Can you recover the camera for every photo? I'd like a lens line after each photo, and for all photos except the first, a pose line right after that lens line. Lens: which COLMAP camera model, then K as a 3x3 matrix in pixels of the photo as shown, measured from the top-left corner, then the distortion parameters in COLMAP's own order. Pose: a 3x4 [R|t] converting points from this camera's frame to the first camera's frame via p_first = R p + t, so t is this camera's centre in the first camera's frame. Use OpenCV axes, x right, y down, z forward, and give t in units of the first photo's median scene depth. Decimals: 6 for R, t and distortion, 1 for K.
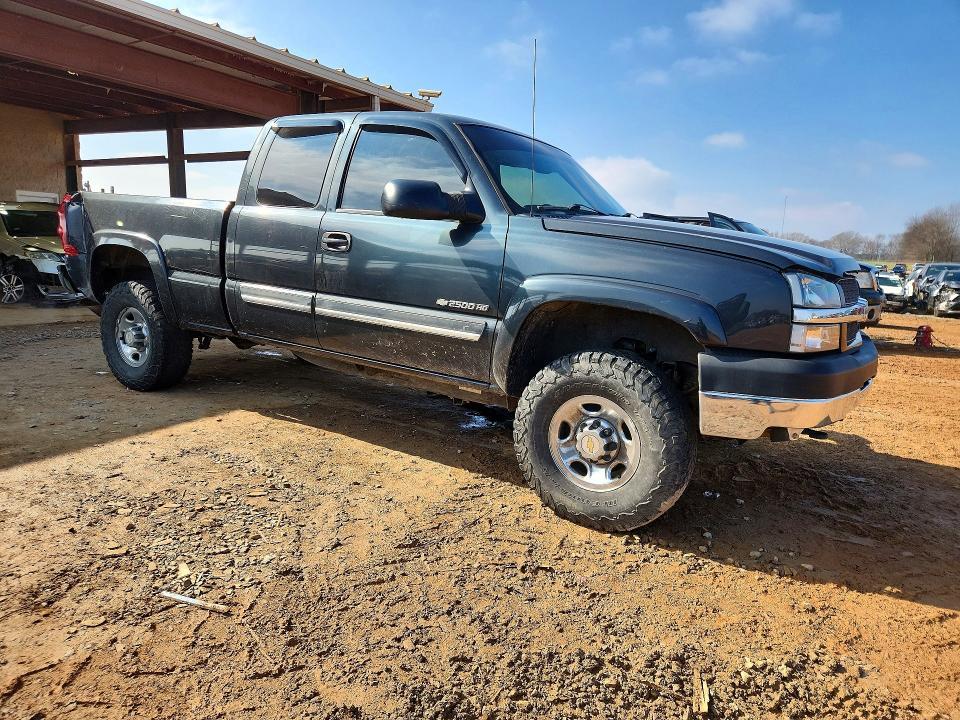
lens RADIAL K [[664.5, 0, 480.0], [0, 664.5, 360.0], [0, 0, 1]] dist [0.050720, -0.048215]
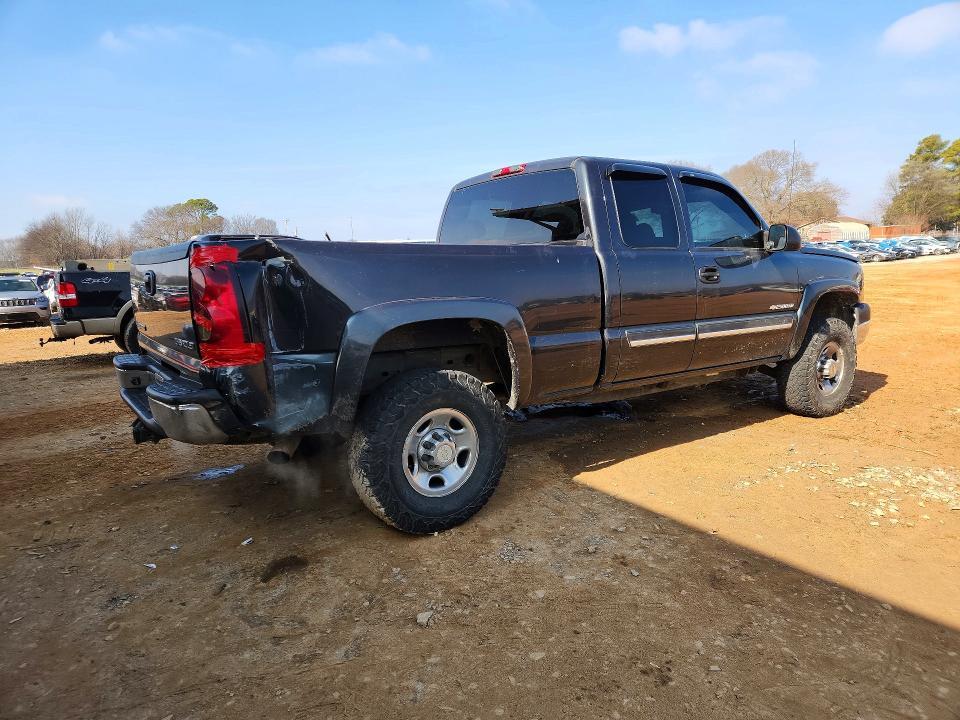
lens RADIAL K [[664.5, 0, 480.0], [0, 664.5, 360.0], [0, 0, 1]] dist [0.050720, -0.048215]
pose [[0.351002, -0.202410, 0.914236, -1.170760], [0.206859, 0.968996, 0.135114, -0.219001], [-0.913240, 0.141693, 0.381990, 0.753927]]
